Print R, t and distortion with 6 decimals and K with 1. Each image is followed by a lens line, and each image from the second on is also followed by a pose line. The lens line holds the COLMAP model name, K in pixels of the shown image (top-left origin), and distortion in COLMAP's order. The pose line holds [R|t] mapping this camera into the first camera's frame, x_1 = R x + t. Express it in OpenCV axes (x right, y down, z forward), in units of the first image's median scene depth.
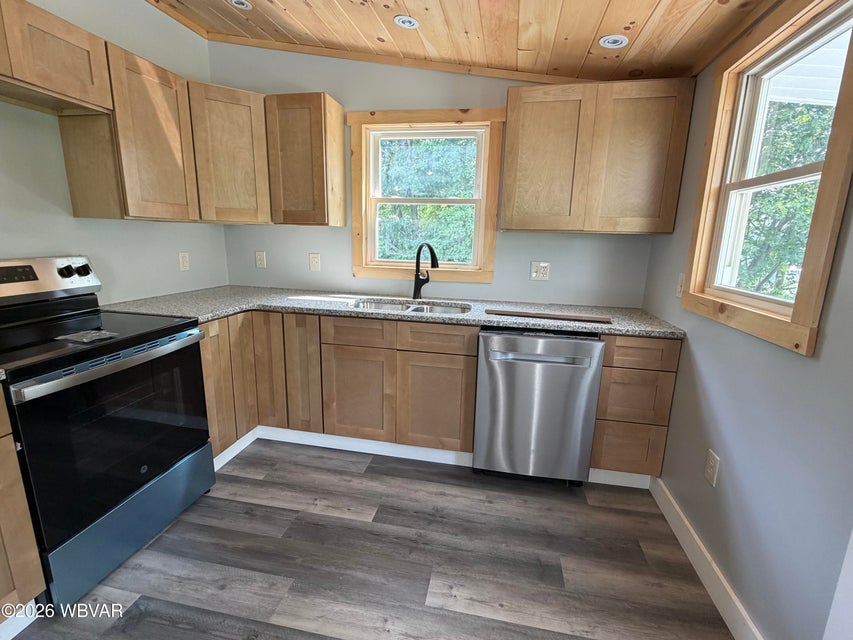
lens RADIAL K [[397.8, 0, 427.9], [0, 397.8, 320.9], [0, 0, 1]] dist [0.001306, 0.000726]
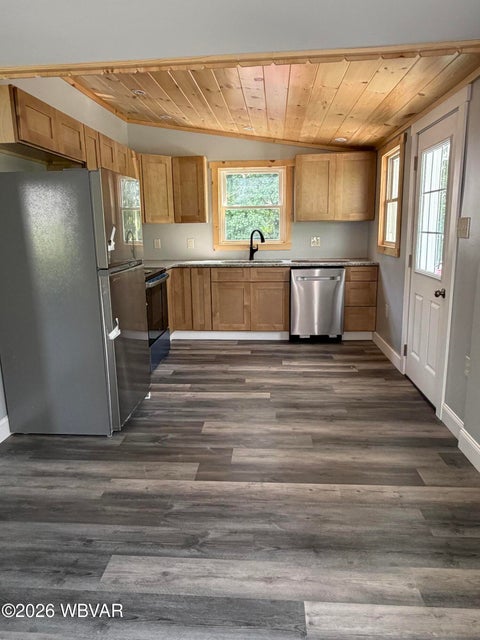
lens RADIAL K [[446.3, 0, 239.0], [0, 446.3, 324.7], [0, 0, 1]] dist [0.033871, 0.000748]
pose [[0.991688, -0.066418, 0.110202, -0.401052], [0.065551, 0.997783, 0.011473, 0.258895], [-0.110720, -0.004154, 0.993843, -1.279039]]
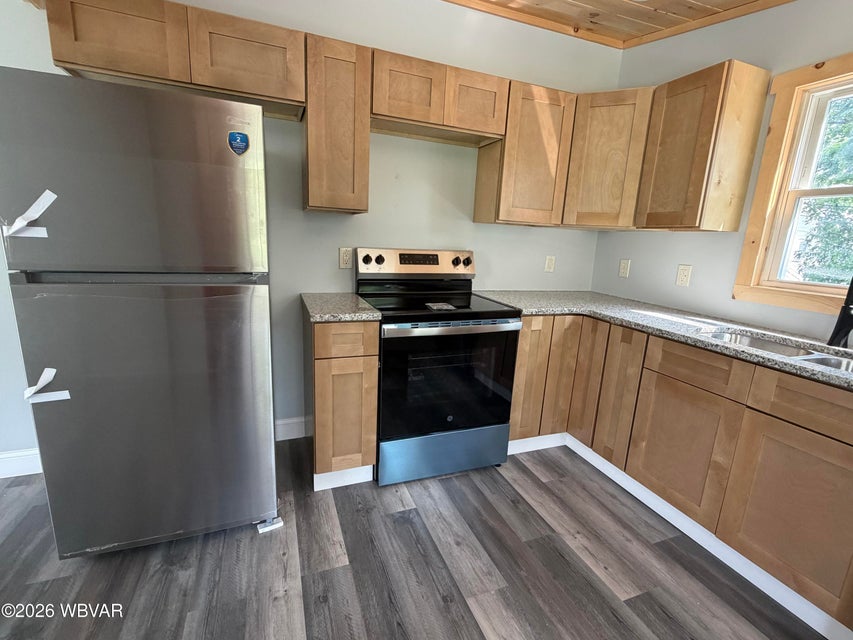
lens RADIAL K [[397.8, 0, 422.6], [0, 397.8, 319.9], [0, 0, 1]] dist [0.001306, 0.000726]
pose [[0.530256, 0.179093, -0.828706, 0.165342], [-0.216317, 0.973664, 0.072007, -0.000386], [0.819778, 0.141081, 0.555032, 0.143768]]
